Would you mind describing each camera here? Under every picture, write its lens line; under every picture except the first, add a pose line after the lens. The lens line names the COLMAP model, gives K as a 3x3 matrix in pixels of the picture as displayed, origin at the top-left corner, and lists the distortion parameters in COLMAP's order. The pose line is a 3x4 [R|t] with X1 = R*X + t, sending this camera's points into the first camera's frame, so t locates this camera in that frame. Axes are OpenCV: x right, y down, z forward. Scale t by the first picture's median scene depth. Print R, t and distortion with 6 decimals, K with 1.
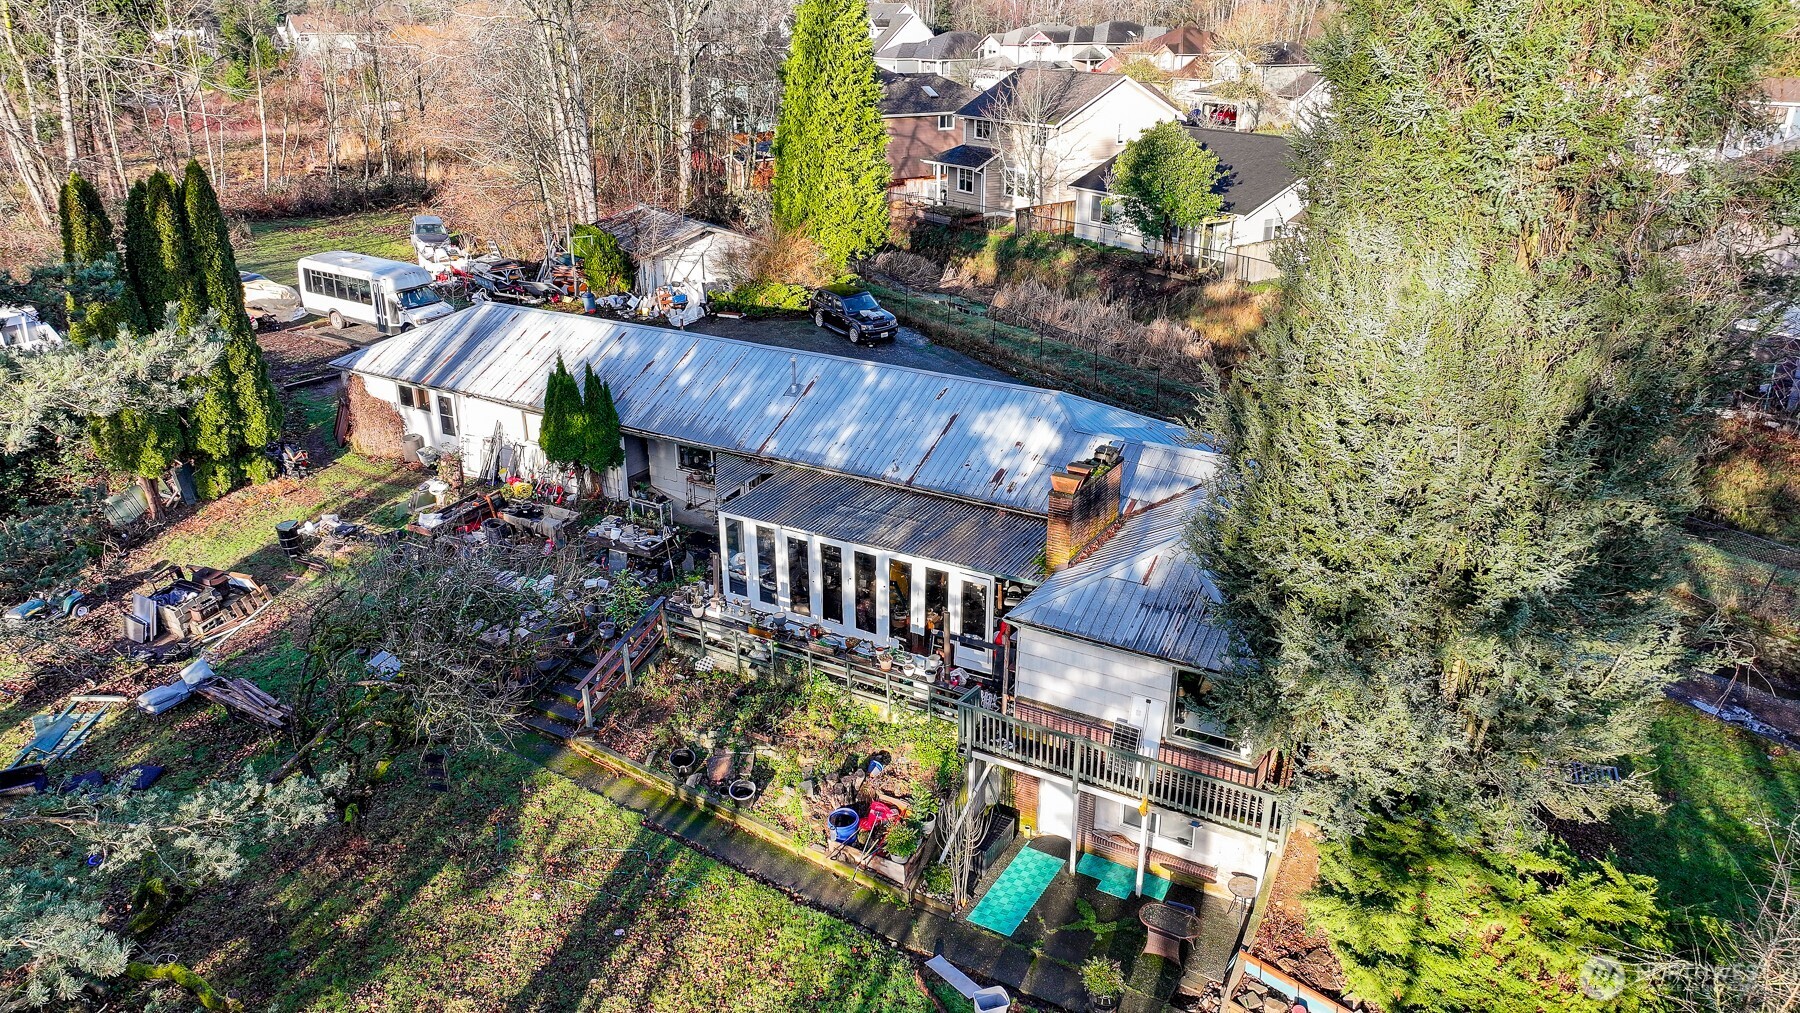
lens RADIAL K [[1271.9, 0, 905.4], [0, 1271.9, 496.9], [0, 0, 1]] dist [0.006978, 0.001196]
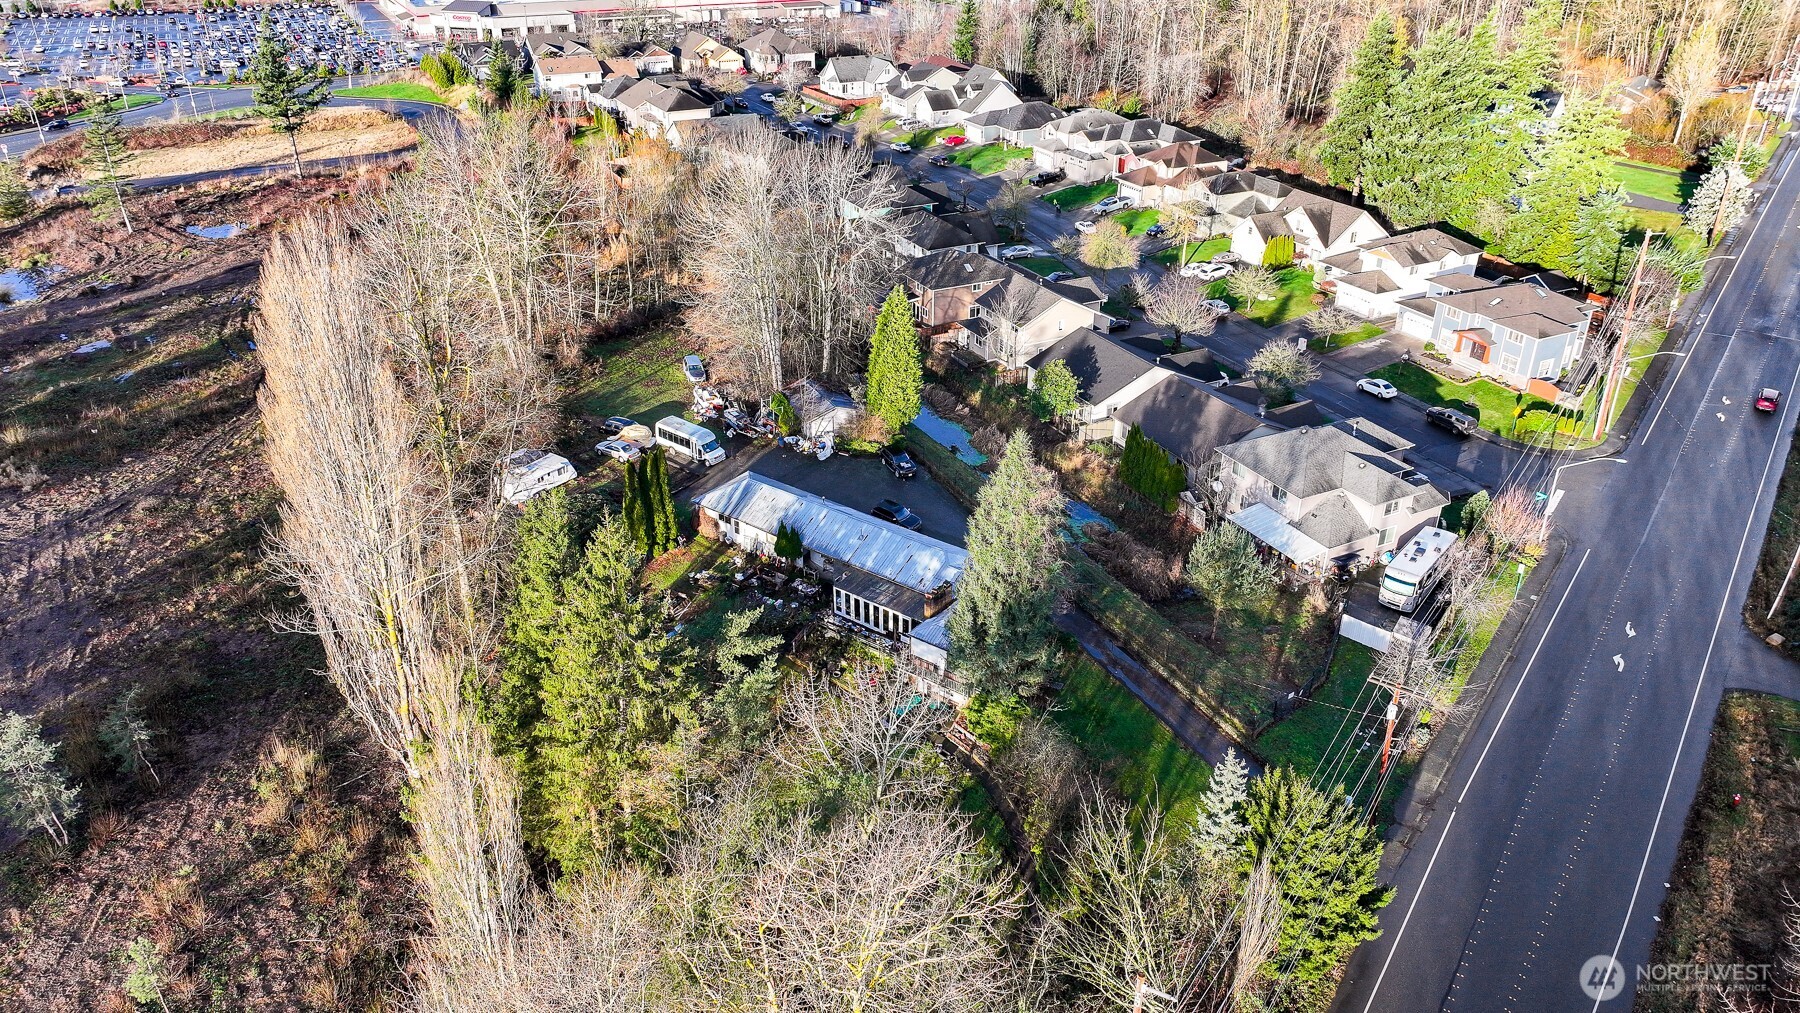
lens RADIAL K [[1271.9, 0, 905.4], [0, 1271.9, 496.9], [0, 0, 1]] dist [0.006978, 0.001196]
pose [[0.994158, 0.048787, -0.096284, 0.279237], [-0.037856, 0.992958, 0.112258, -0.489138], [0.101082, -0.107958, 0.989003, -1.796402]]
